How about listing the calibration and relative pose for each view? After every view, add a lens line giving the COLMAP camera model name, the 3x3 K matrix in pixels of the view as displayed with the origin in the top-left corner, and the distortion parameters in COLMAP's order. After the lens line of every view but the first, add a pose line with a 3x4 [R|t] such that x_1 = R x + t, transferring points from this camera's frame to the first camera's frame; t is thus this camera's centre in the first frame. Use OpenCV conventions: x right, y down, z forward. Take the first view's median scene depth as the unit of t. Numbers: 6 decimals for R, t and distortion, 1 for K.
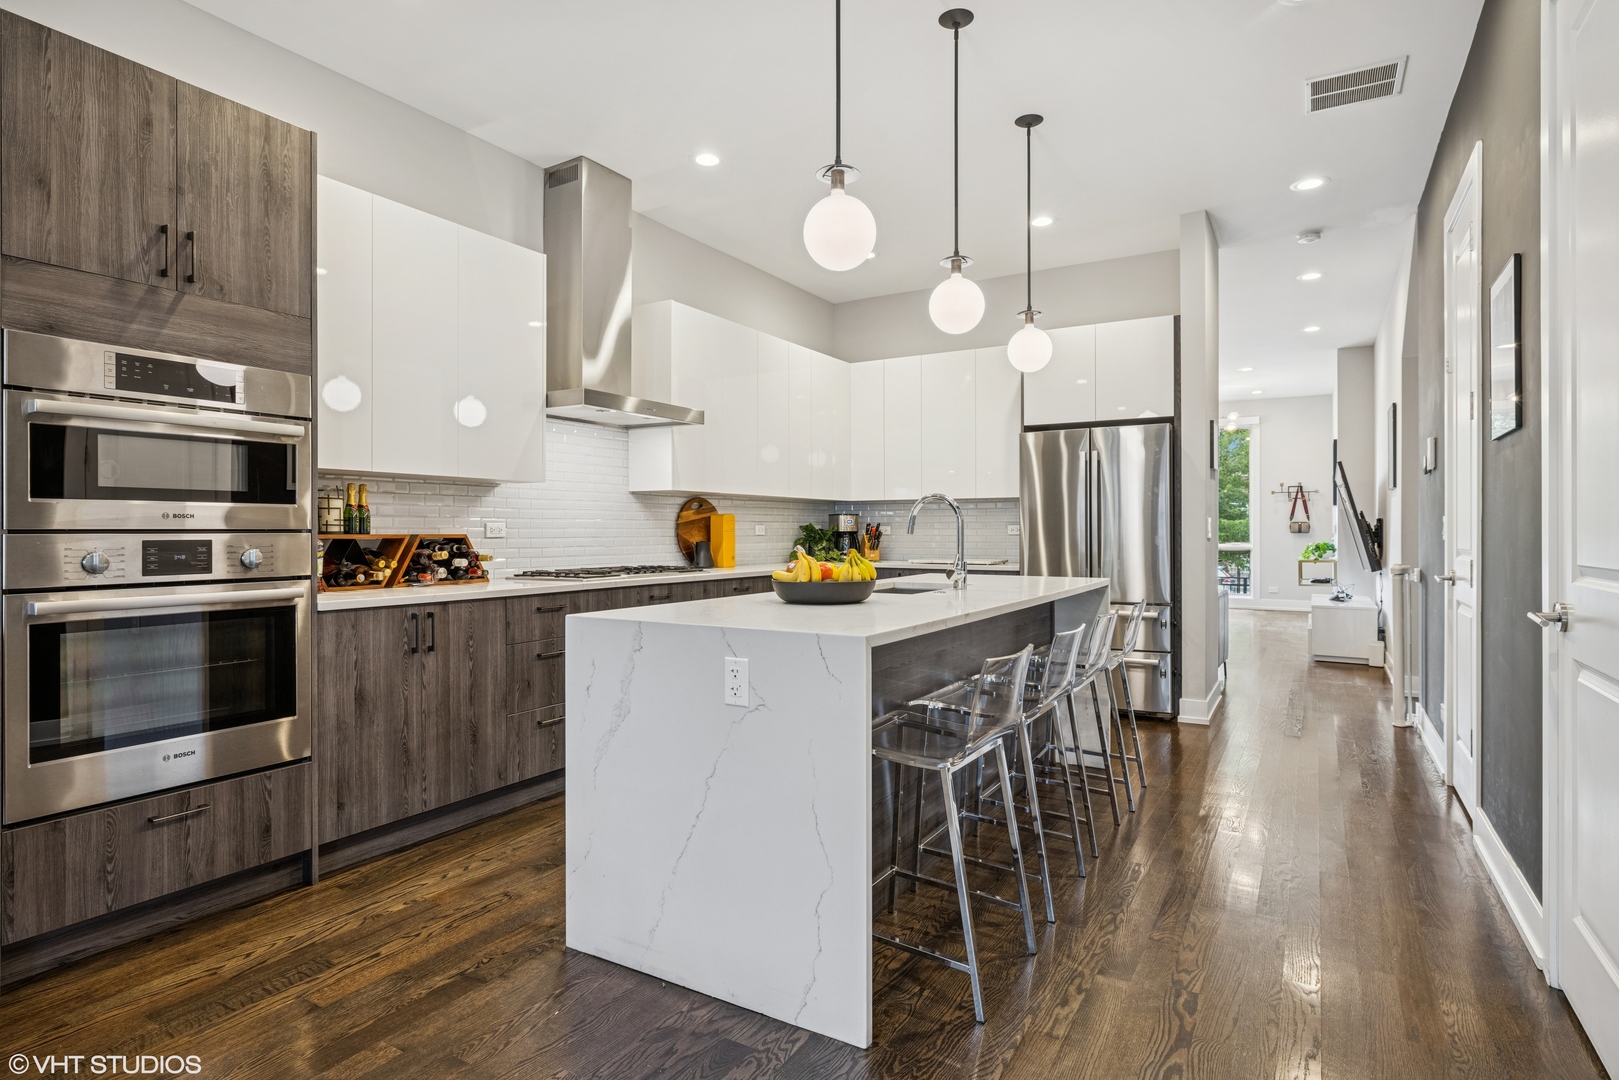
lens RADIAL K [[869.2, 0, 809.5], [0, 869.2, 540.0], [0, 0, 1]] dist [0.000928, 0.000077]
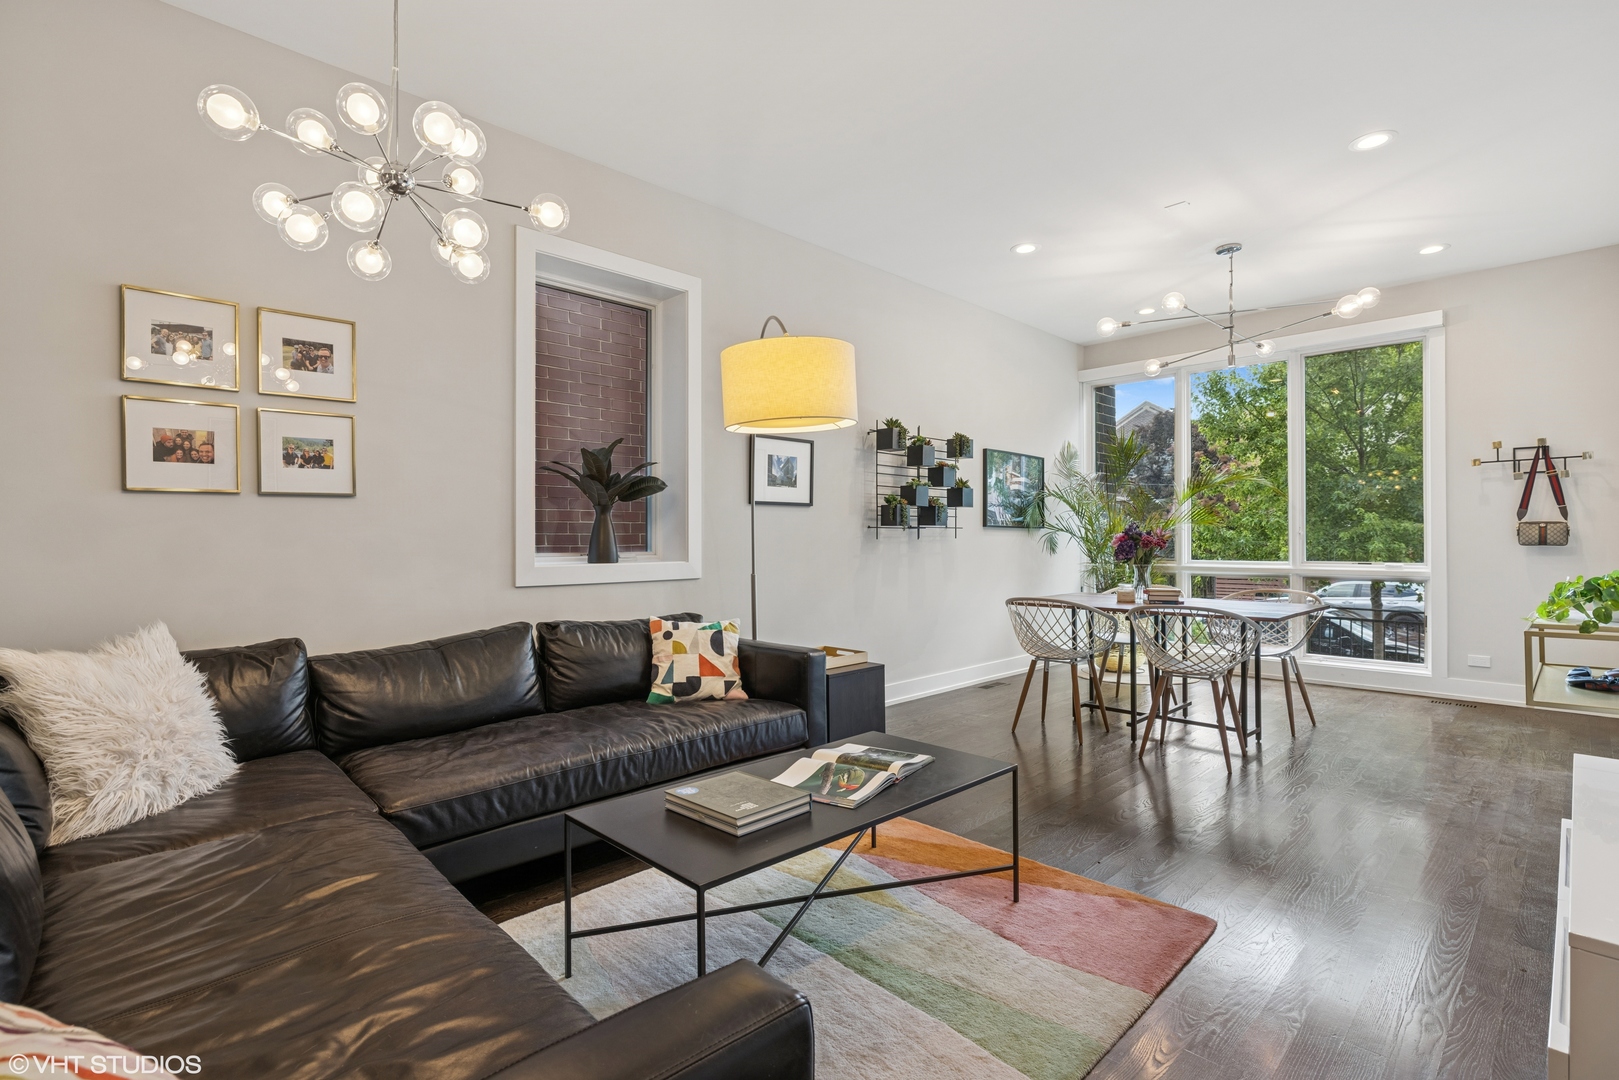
lens RADIAL K [[764.8, 0, 803.2], [0, 764.8, 537.4], [0, 0, 1]] dist [-0.000516, -0.000191]
pose [[0.964710, 0.001576, -0.263311, 0.279602], [-0.004585, 0.999931, -0.010812, -0.005236], [0.263276, 0.011637, 0.964650, 0.482695]]
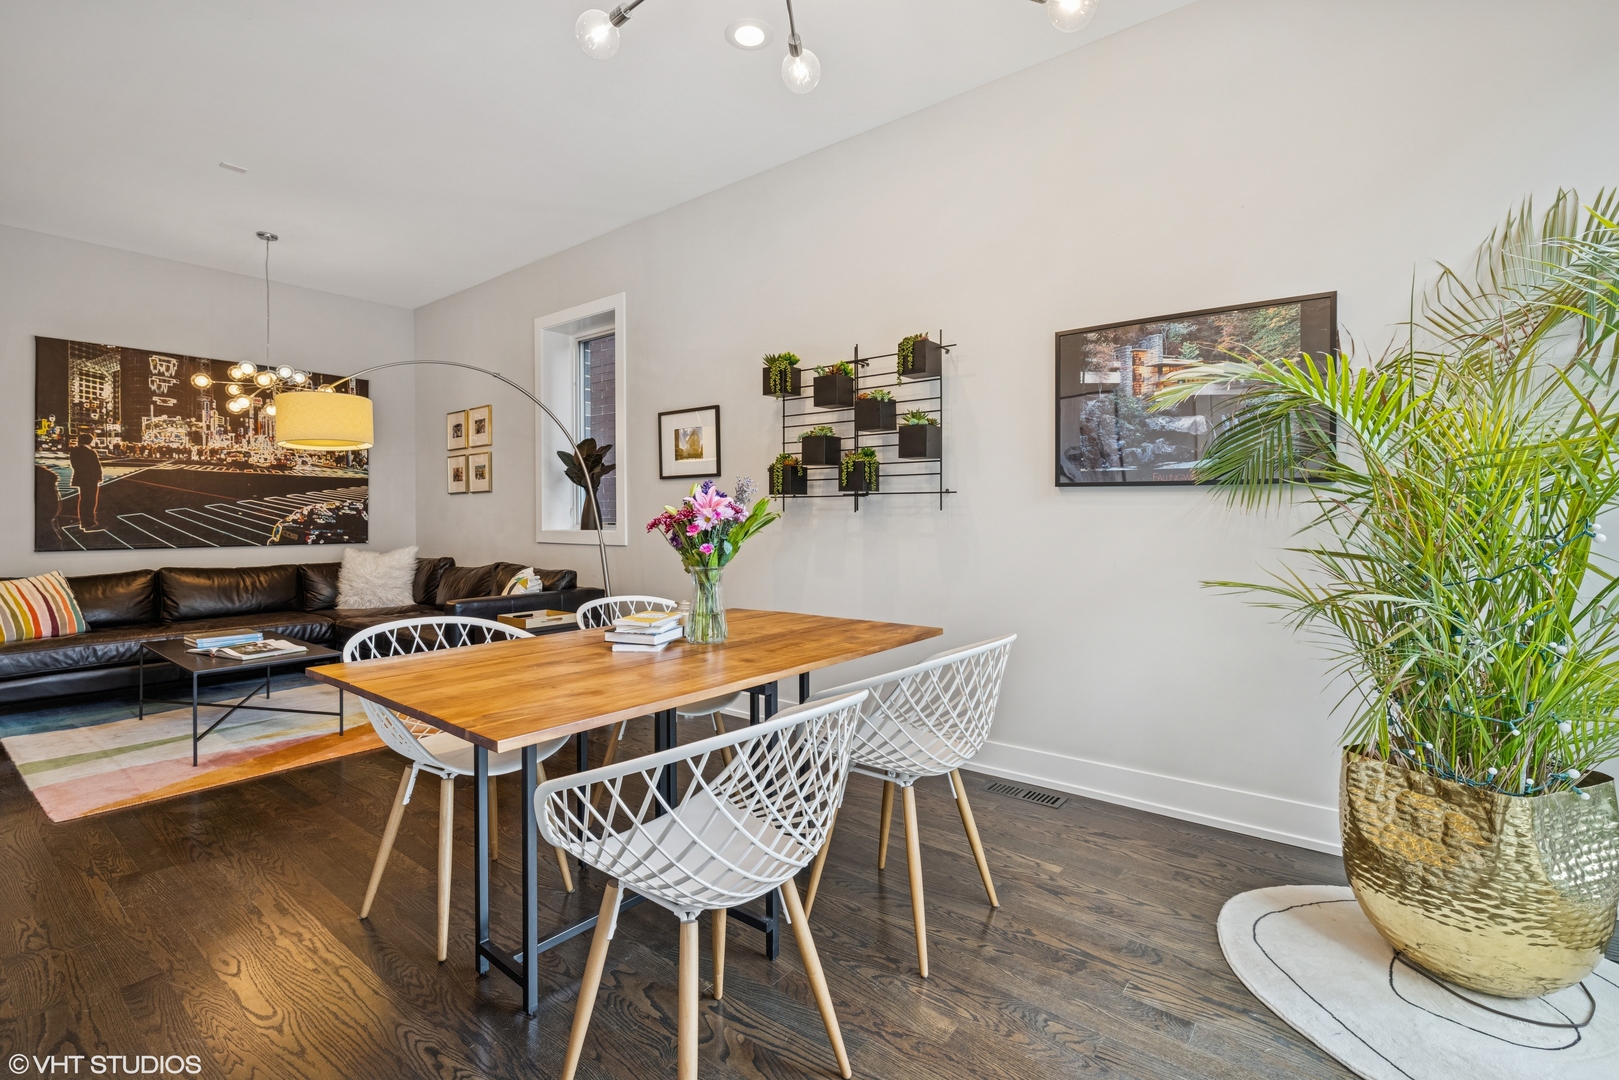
lens RADIAL K [[749.8, 0, 807.0], [0, 749.8, 513.5], [0, 0, 1]] dist [-0.001605, -0.000028]
pose [[-0.145381, 0.005481, -0.989361, 0.530450], [-0.004612, 0.999970, 0.006217, -0.010603], [0.989365, 0.005467, -0.145351, 0.966599]]
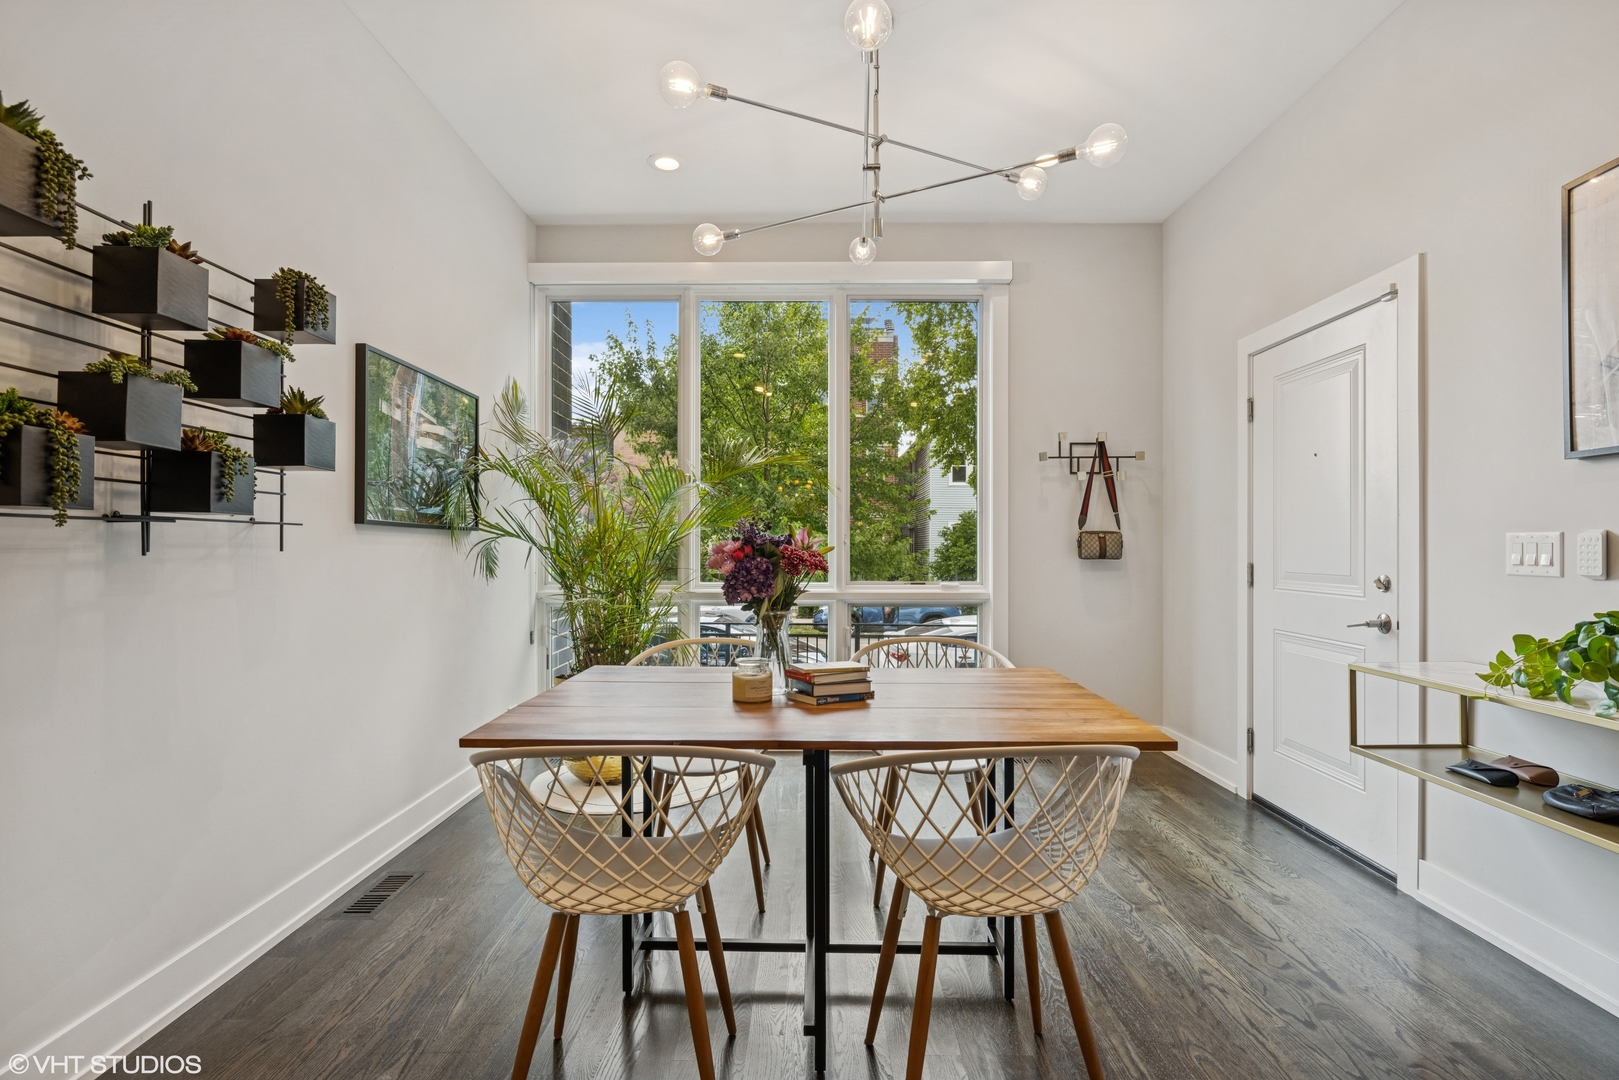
lens RADIAL K [[784.3, 0, 804.5], [0, 784.3, 548.0], [0, 0, 1]] dist [-0.001910, -0.000172]
pose [[0.865941, 0.004226, 0.500128, 0.259915], [0.000551, 0.999956, -0.009405, -0.009264], [-0.500145, 0.008420, 0.865901, 0.750373]]
